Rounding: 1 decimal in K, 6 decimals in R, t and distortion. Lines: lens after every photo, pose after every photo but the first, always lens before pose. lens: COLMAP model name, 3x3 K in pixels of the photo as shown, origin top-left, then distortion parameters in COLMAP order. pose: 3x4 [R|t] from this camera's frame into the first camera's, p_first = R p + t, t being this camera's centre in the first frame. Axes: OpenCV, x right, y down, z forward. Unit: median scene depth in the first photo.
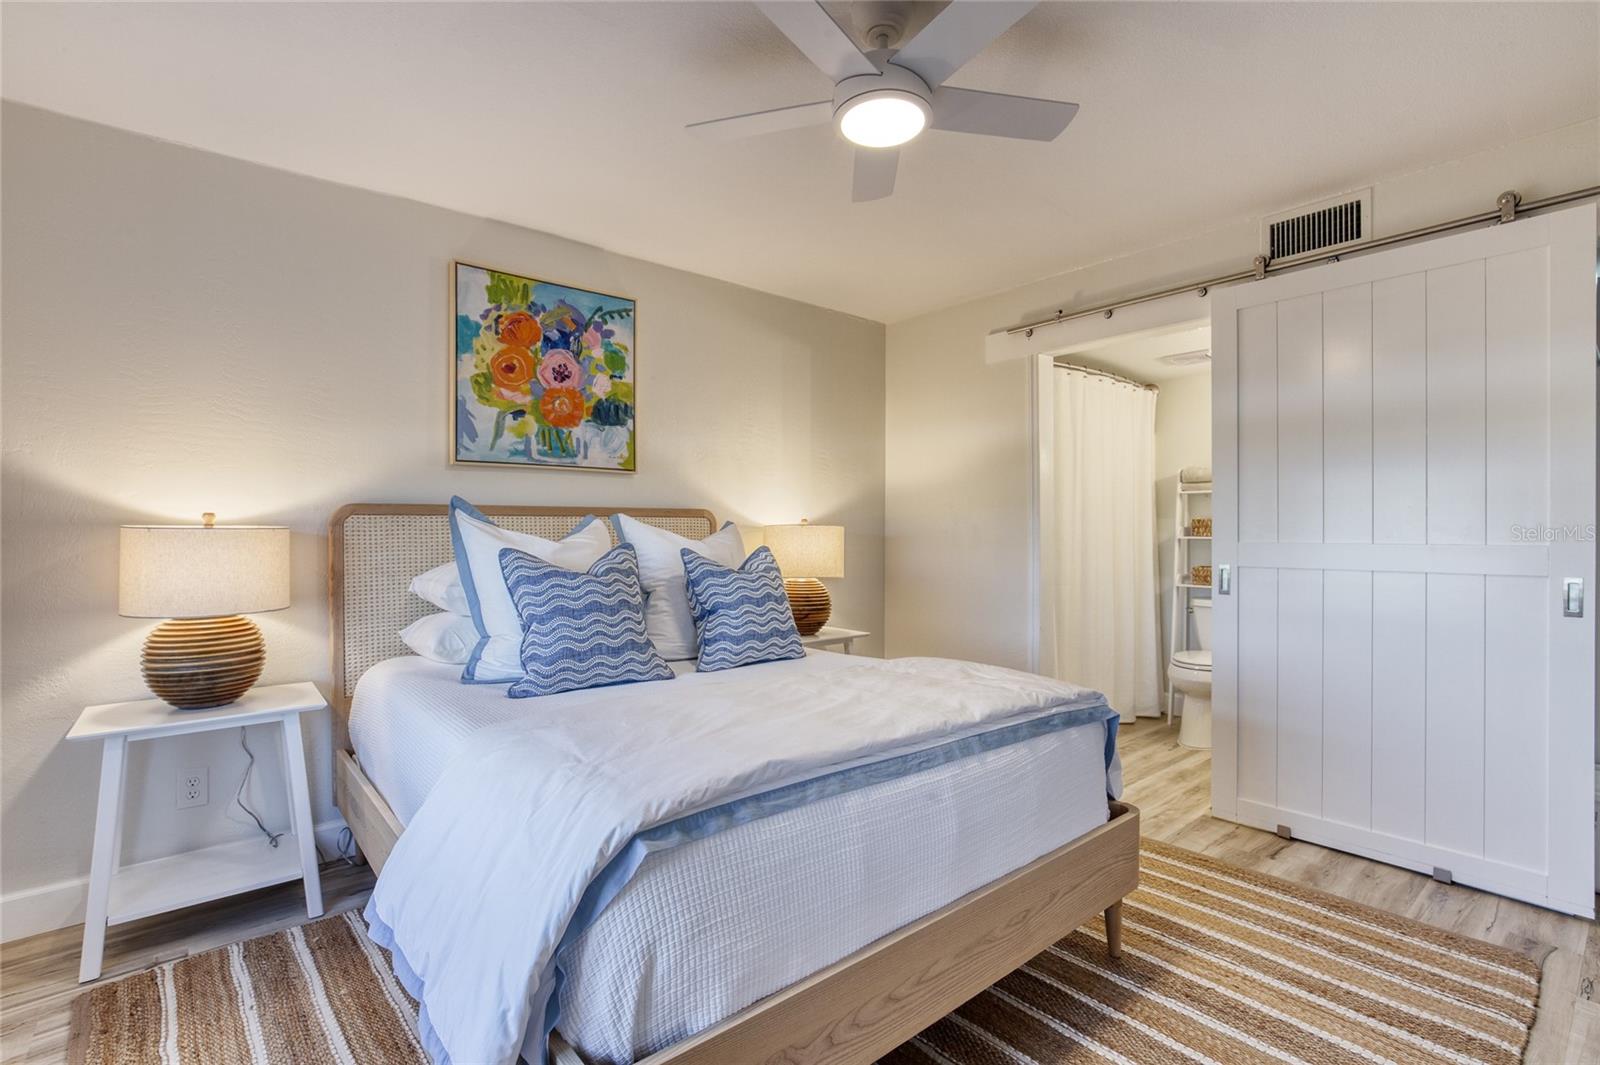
lens RADIAL K [[750.5, 0, 781.1], [0, 750.5, 534.3], [0, 0, 1]] dist [-0.016393, 0.000395]
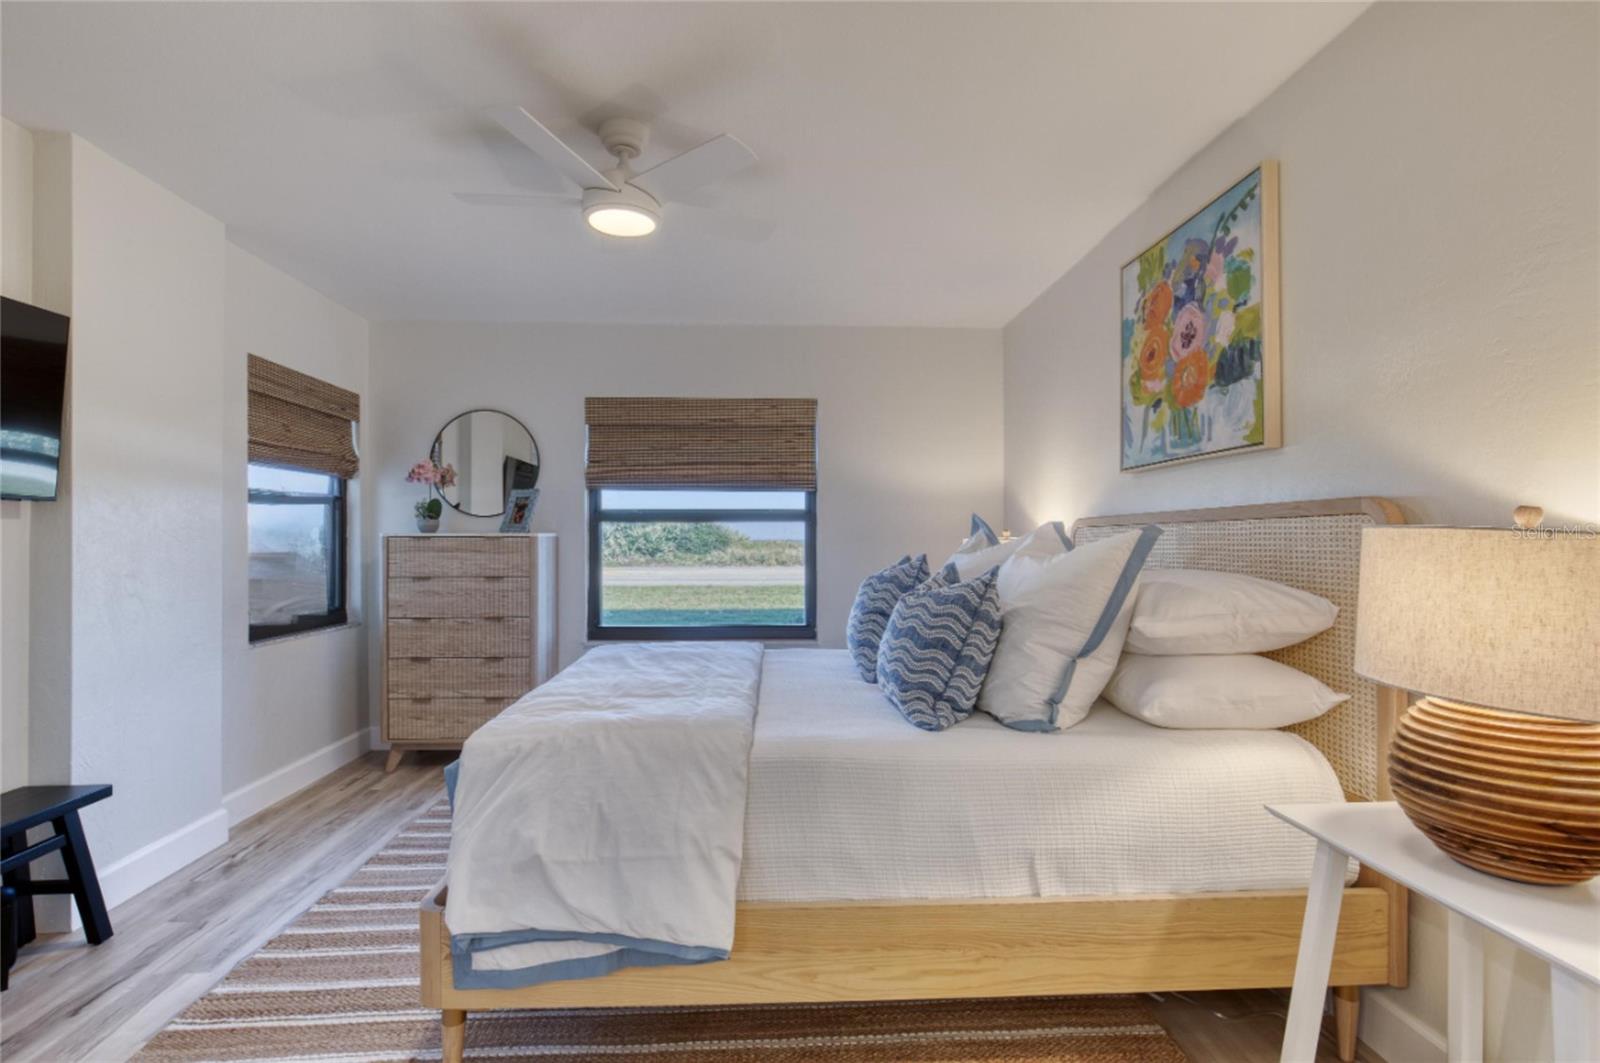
lens RADIAL K [[750.5, 0, 781.1], [0, 750.5, 533.3], [0, 0, 1]] dist [-0.016393, 0.000395]
pose [[-0.620064, -0.004097, -0.784540, 0.547821], [-0.000805, 0.999989, -0.004586, -0.009119], [0.784551, -0.002212, -0.620061, 1.119878]]
